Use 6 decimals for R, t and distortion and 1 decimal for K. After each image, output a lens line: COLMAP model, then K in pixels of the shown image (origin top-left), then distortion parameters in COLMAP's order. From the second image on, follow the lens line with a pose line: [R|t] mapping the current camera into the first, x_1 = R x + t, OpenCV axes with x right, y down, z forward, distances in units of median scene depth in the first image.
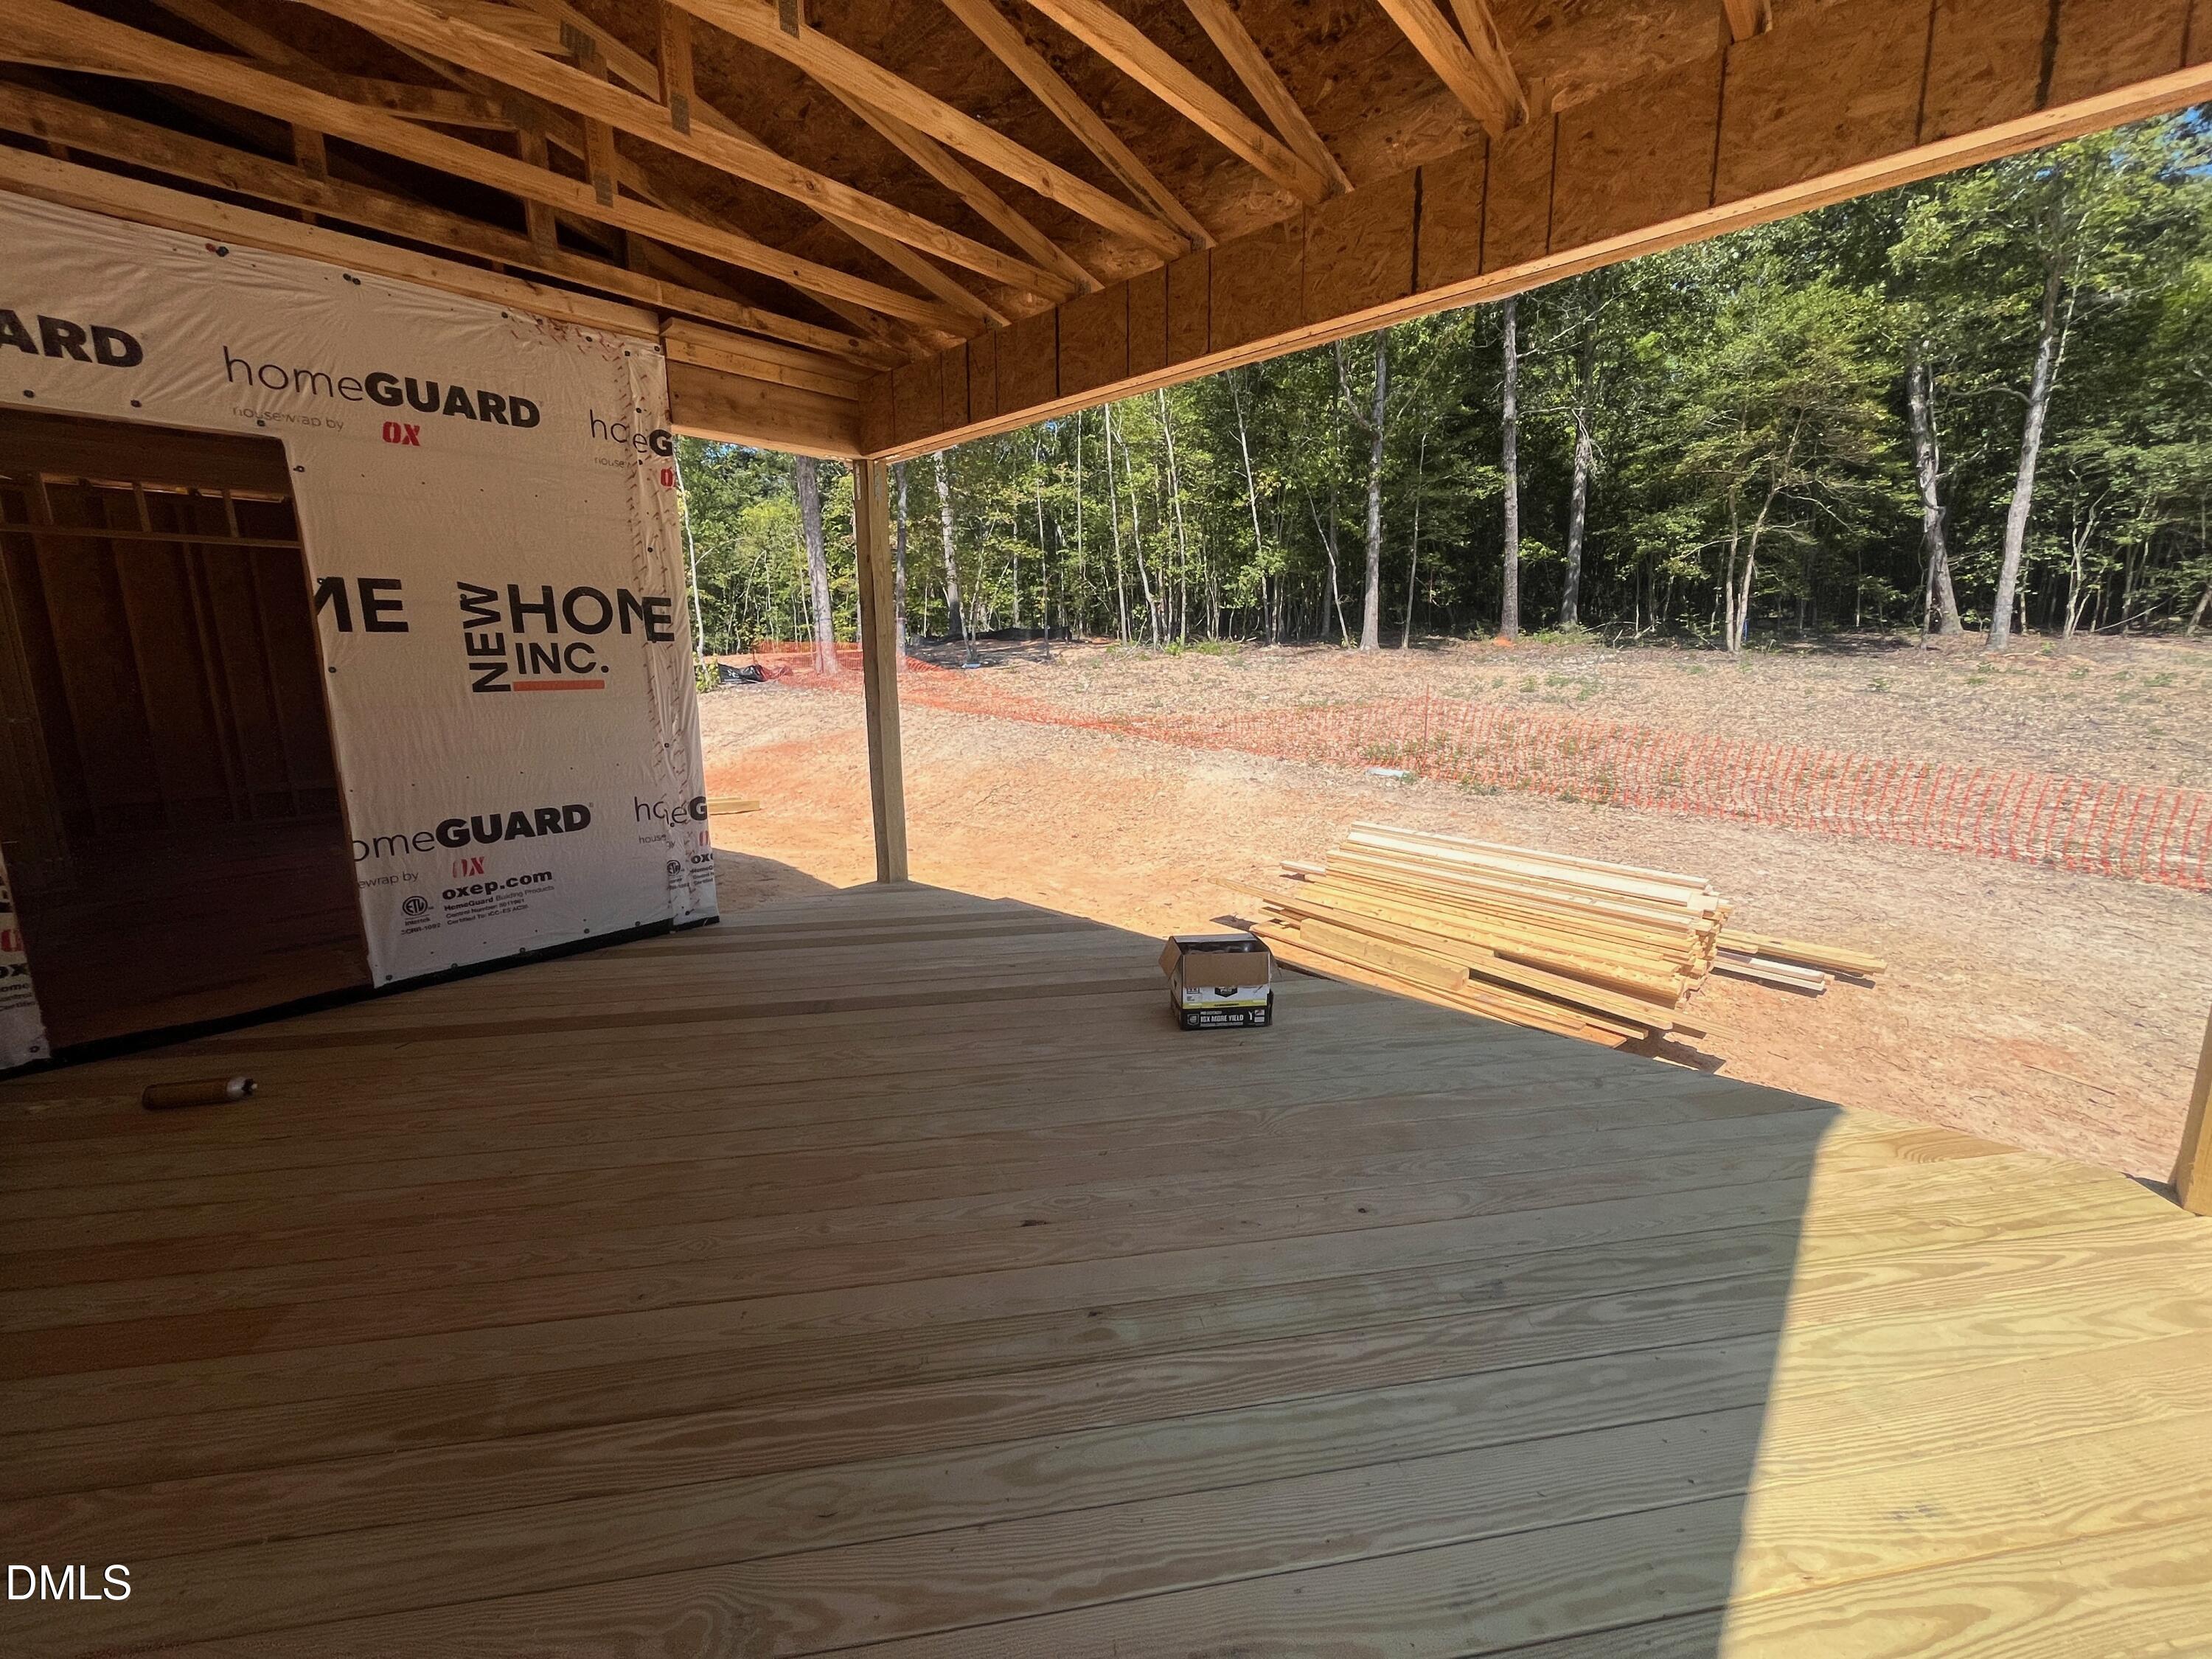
lens RADIAL K [[895.3, 0, 1101.9], [0, 895.3, 827.8], [0, 0, 1]] dist [-0.006004, 0.000046]
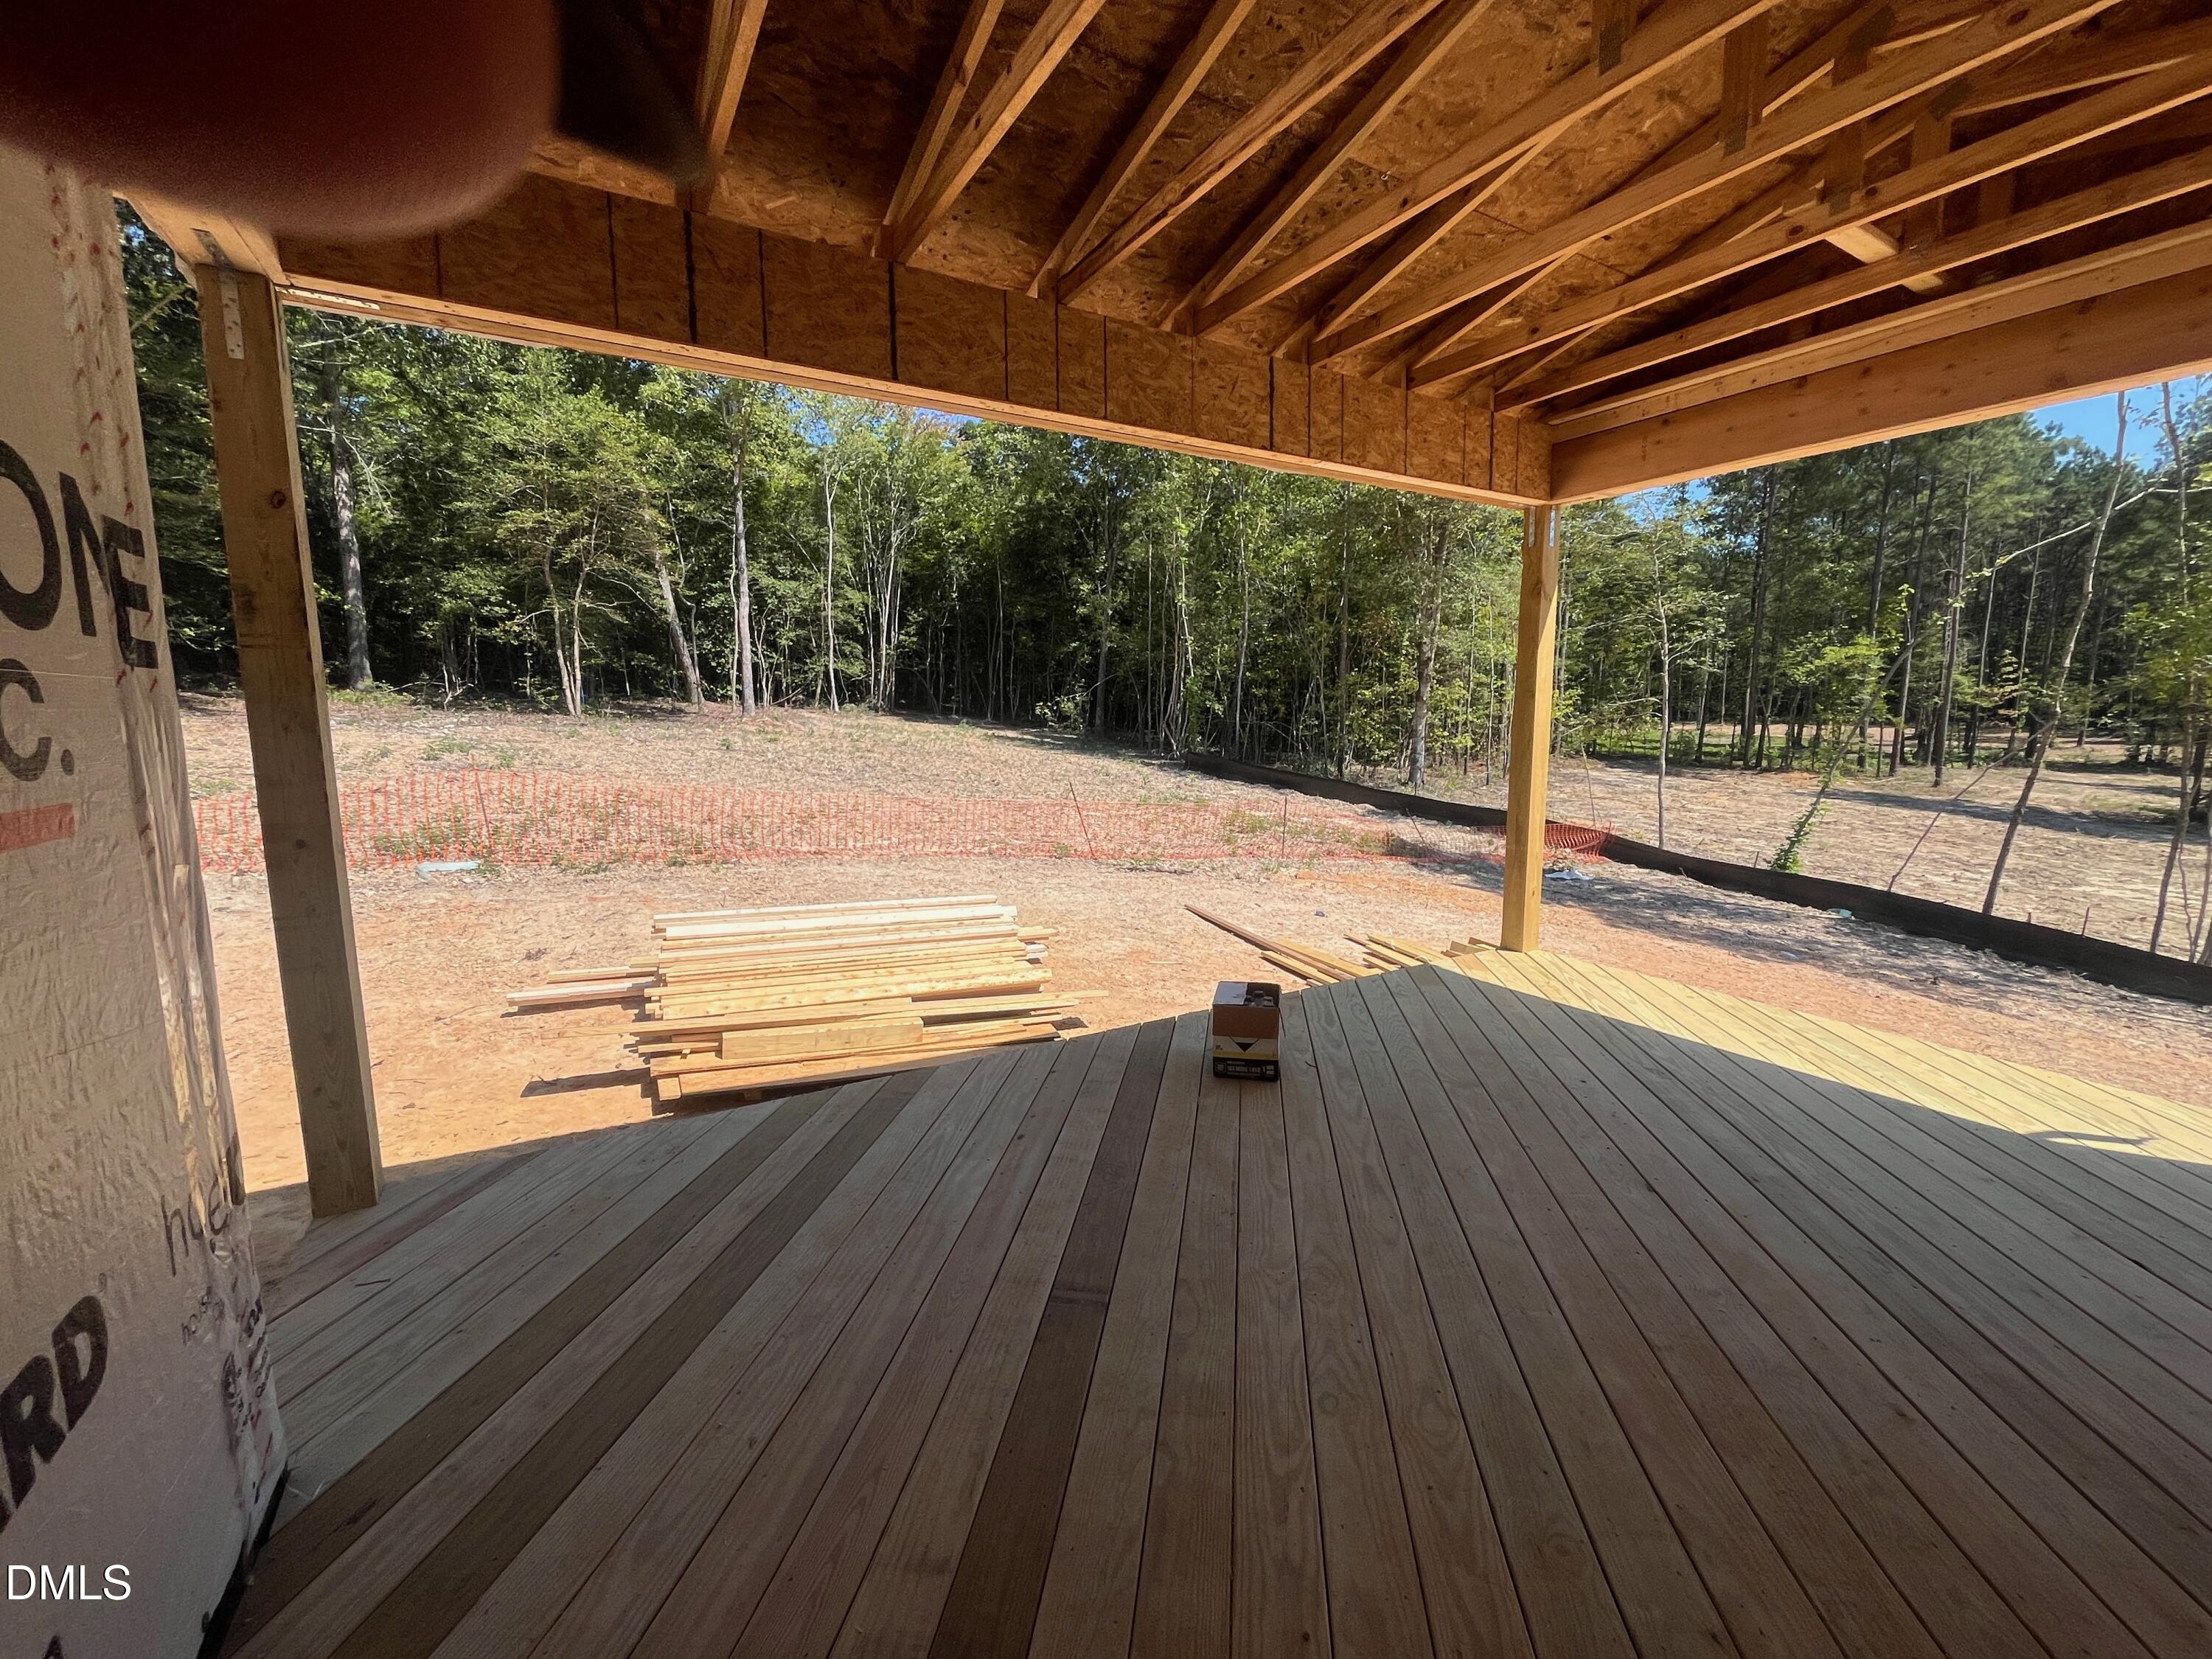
lens RADIAL K [[895.3, 0, 1101.9], [0, 895.3, 827.8], [0, 0, 1]] dist [-0.006004, 0.000046]
pose [[0.304797, -0.106543, 0.946439, -0.121723], [0.171667, 0.983594, 0.055441, -0.020449], [-0.936819, 0.145574, 0.318087, 0.107096]]
